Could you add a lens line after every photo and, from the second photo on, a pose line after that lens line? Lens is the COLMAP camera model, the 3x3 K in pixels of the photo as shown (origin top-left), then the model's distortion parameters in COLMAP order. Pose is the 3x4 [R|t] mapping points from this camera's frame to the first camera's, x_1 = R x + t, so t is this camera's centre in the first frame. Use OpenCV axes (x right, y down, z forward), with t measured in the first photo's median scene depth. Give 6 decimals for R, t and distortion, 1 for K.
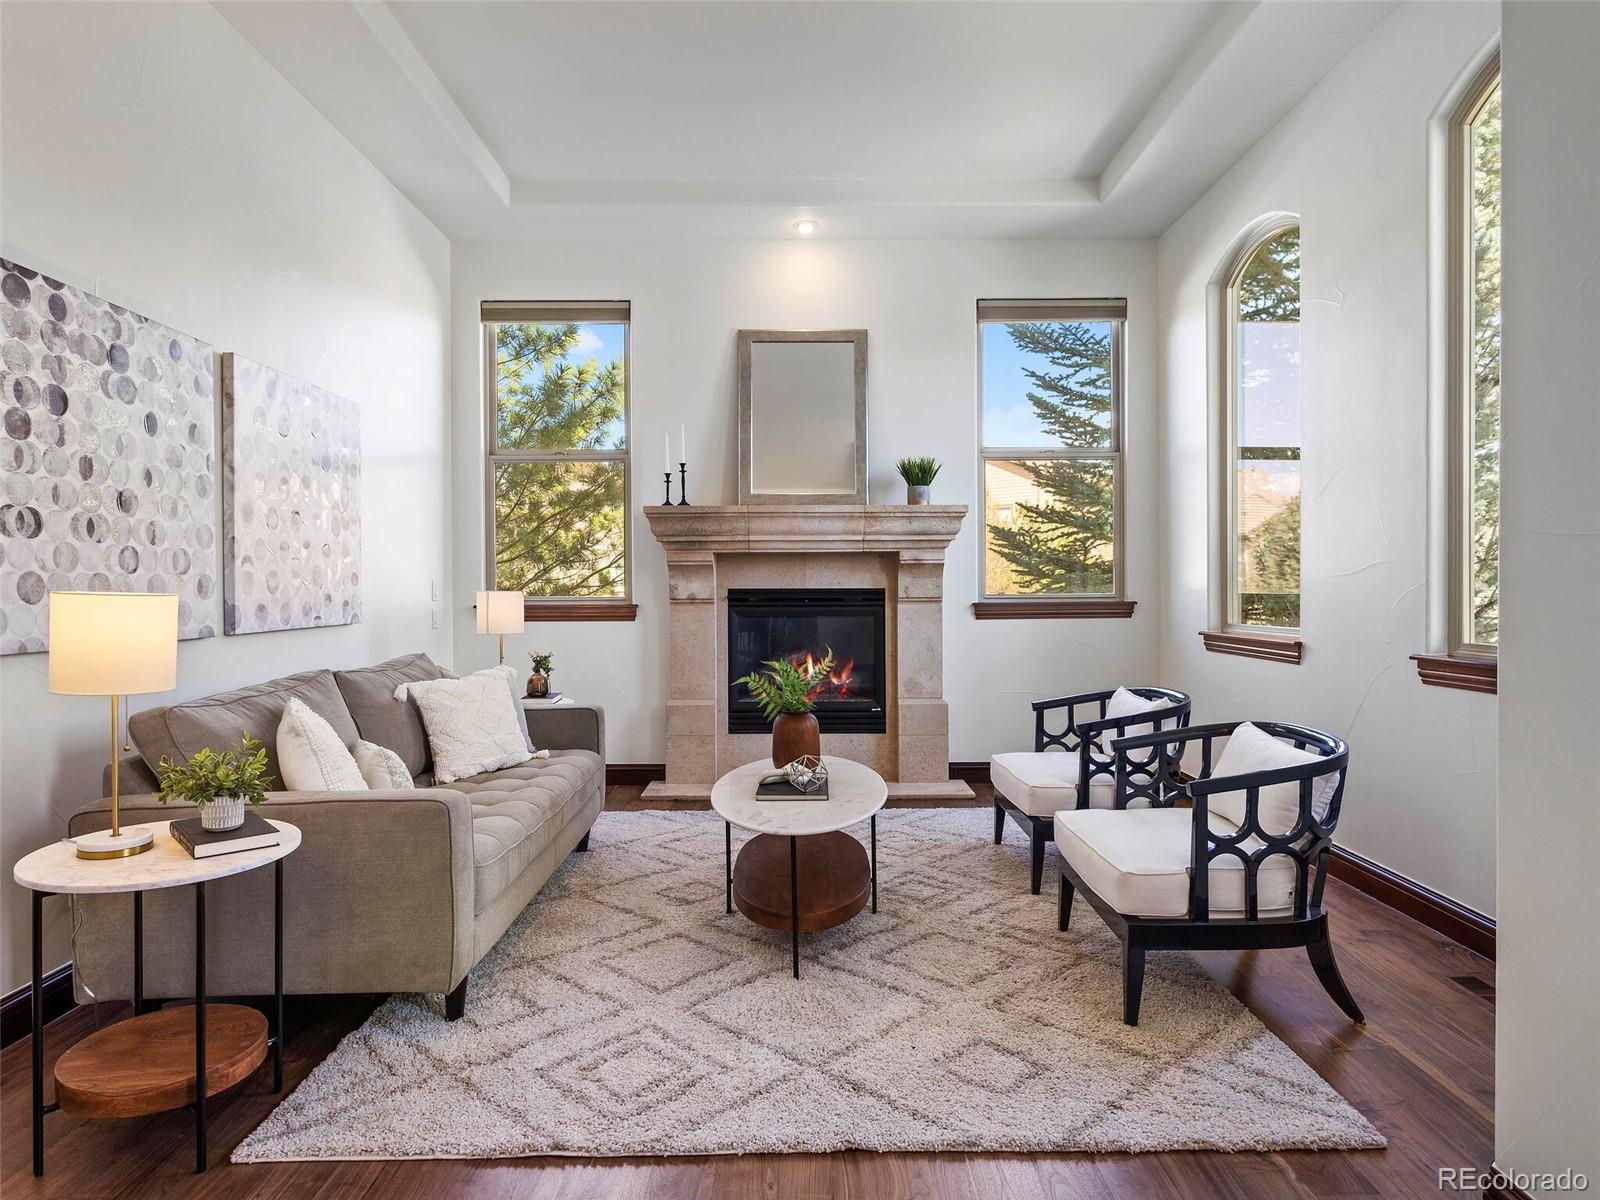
lens RADIAL K [[985.8, 0, 799.8], [0, 985.8, 595.0], [0, 0, 1]] dist [-0.034064, 0.001212]
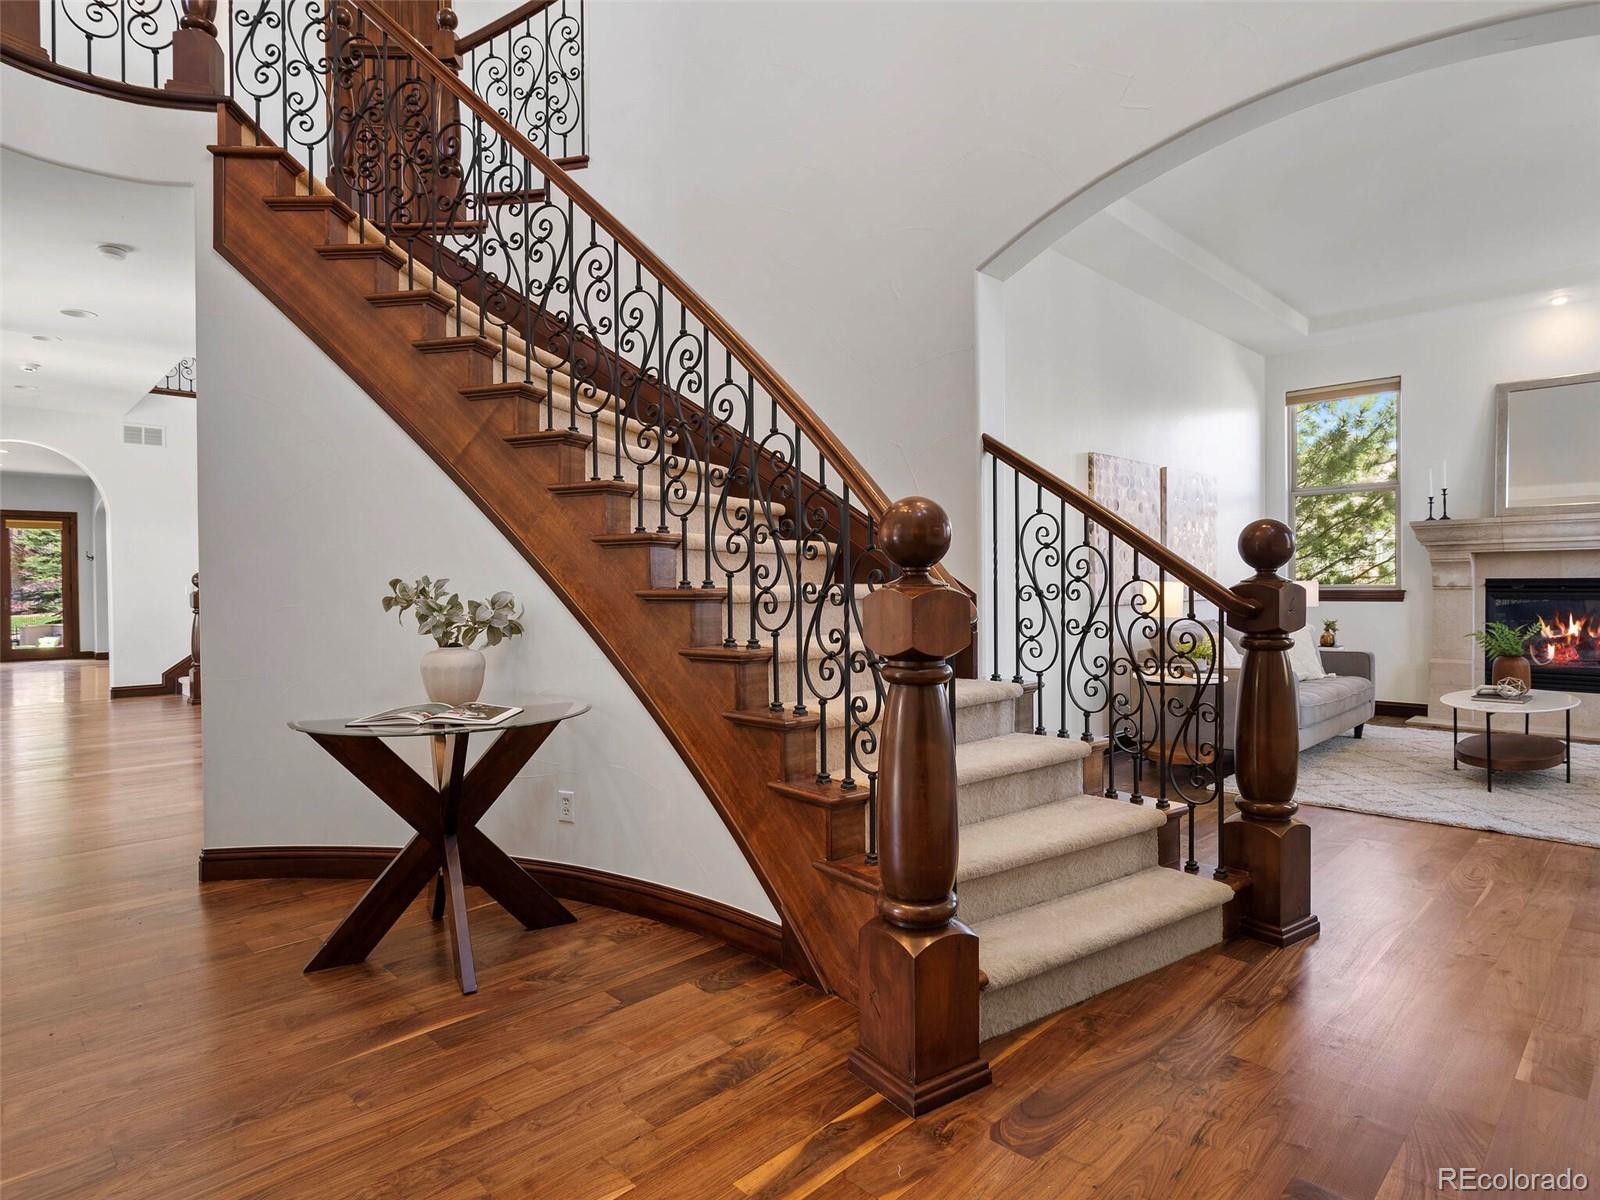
lens RADIAL K [[916.2, 0, 800.0], [0, 916.2, 600.0], [0, 0, 1]] dist [0.004980, 0.000193]
pose [[0.717322, 0.011154, -0.696653, 0.133231], [0.000145, 0.999869, 0.016158, 0.002588], [0.696742, -0.011691, 0.717227, -0.565594]]
